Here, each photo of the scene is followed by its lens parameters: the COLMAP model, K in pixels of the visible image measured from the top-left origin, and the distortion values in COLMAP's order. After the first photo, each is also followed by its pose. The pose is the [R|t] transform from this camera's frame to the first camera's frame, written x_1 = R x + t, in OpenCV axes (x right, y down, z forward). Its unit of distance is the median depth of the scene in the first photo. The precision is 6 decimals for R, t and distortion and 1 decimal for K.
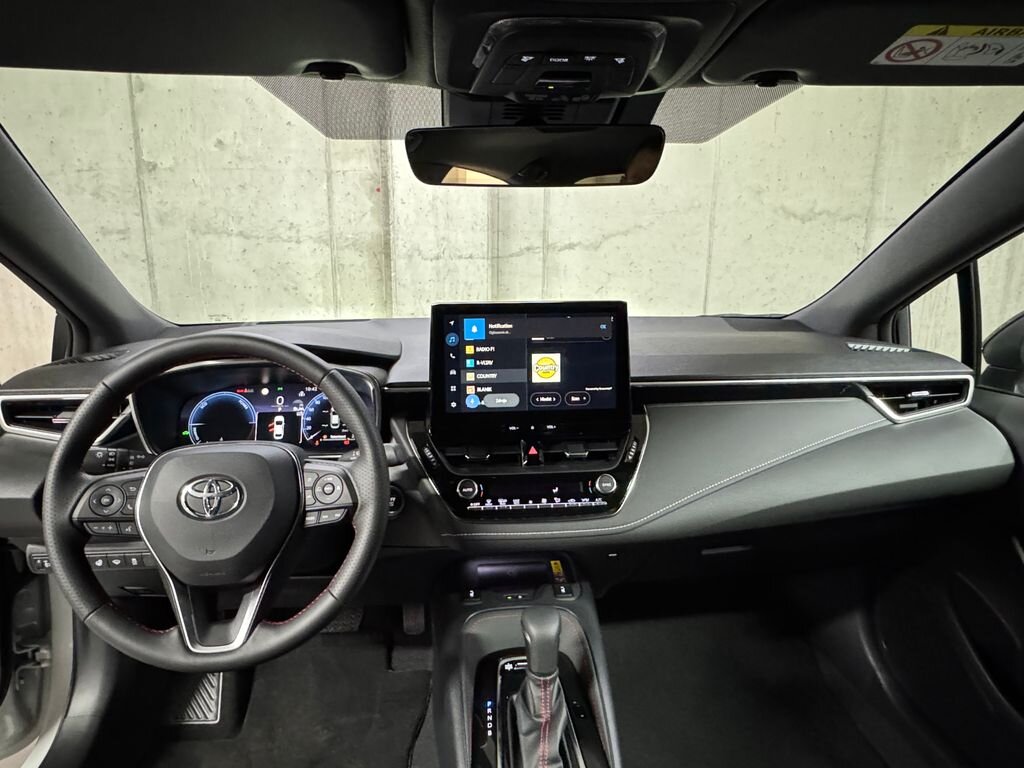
lens RADIAL K [[641.7, 0, 521.2], [0, 641.7, 389.5], [0, 0, 1]] dist [-0.006663, -0.004605]
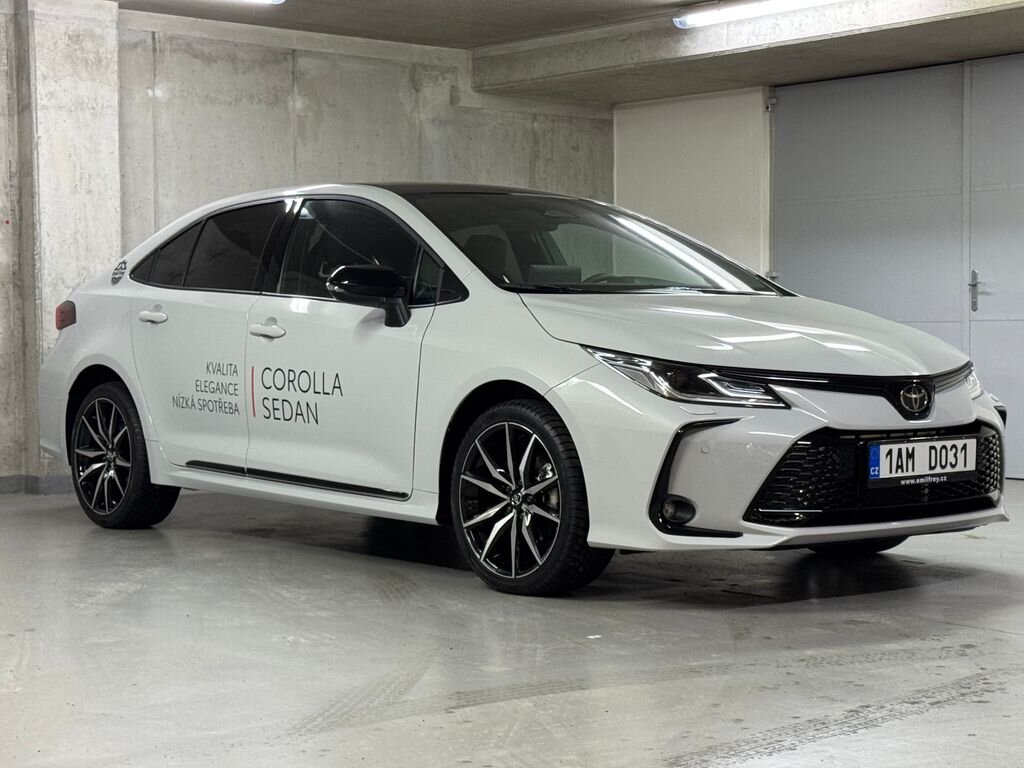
lens RADIAL K [[1880.7, 0, 515.3], [0, 1880.7, 384.3], [0, 0, 1]] dist [0.118763, 0.000000]
pose [[0.825000, -0.028580, 0.564409, -1.299727], [0.138952, 0.978320, -0.153568, 0.529510], [-0.547784, 0.205119, 0.811085, -1.882152]]
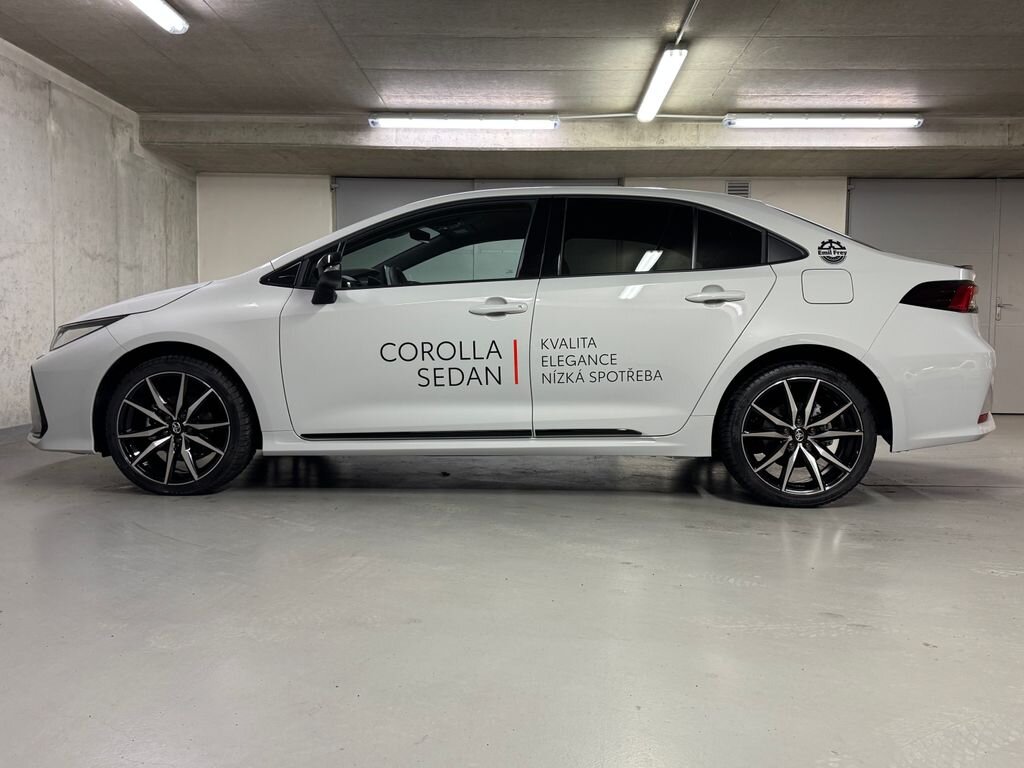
lens RADIAL K [[816.5, 0, 538.7], [0, 816.5, 399.2], [0, 0, 1]] dist [-0.014961, -0.022765]
pose [[0.088295, -0.082874, 0.992641, -1.382642], [0.216576, 0.974290, 0.062077, 0.148660], [-0.972265, 0.209501, 0.103973, -0.072300]]
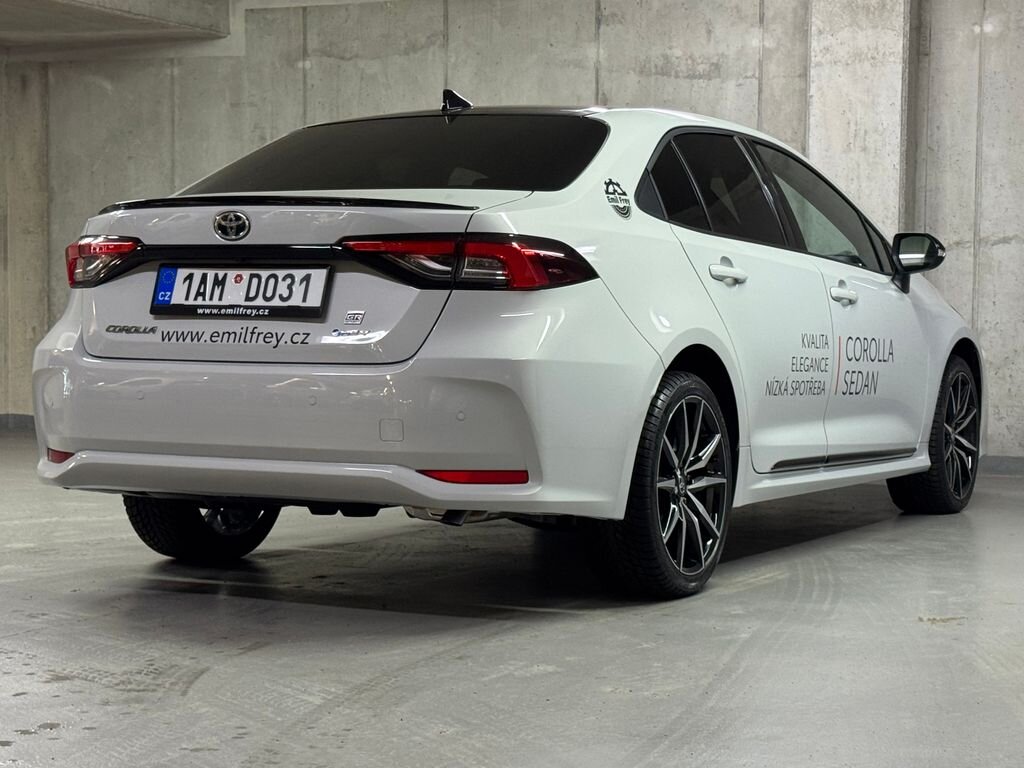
lens RADIAL K [[1993.7, 0, 511.8], [0, 1993.7, 382.9], [0, 0, 1]] dist [0.108812, 0.000000]
pose [[0.841845, 0.024358, -0.539170, 1.091546], [-0.126487, 0.980064, -0.153217, 0.526716], [0.524689, 0.197183, 0.828143, -1.771454]]
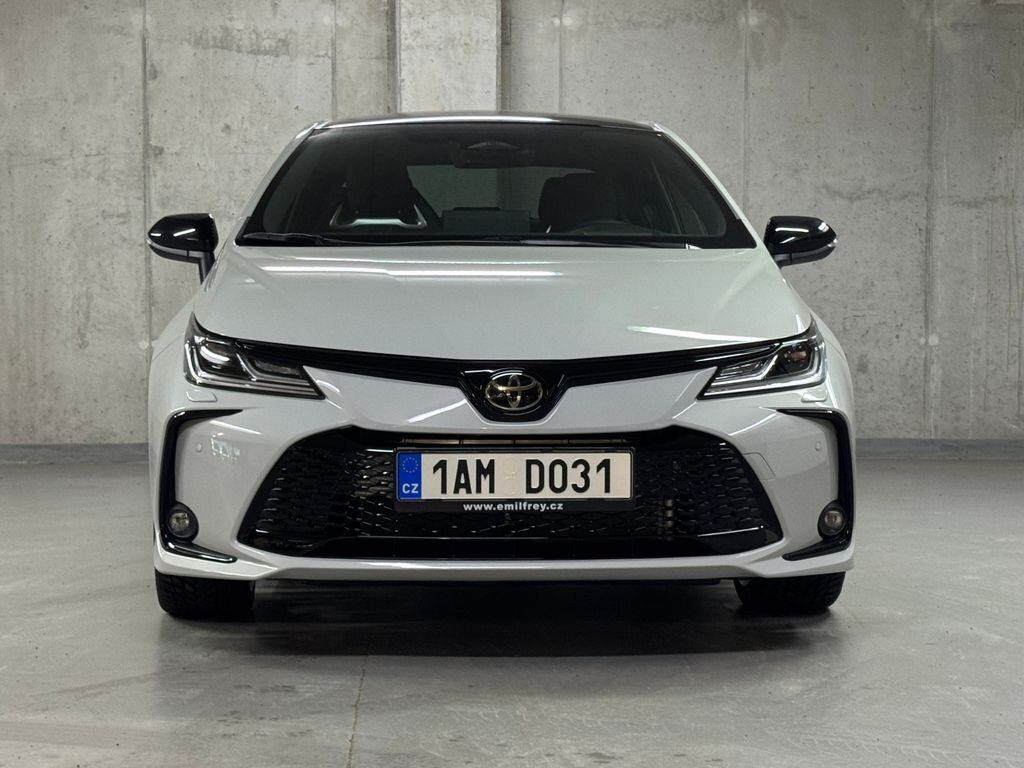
lens RADIAL K [[2060.0, 0, 509.4], [0, 2060.0, 386.3], [0, 0, 1]] dist [0.119659, 0.000000]
pose [[0.998784, -0.003993, -0.049129, 0.115646], [-0.004887, 0.983781, -0.179305, 0.567460], [0.049048, 0.179327, 0.982566, -2.008723]]
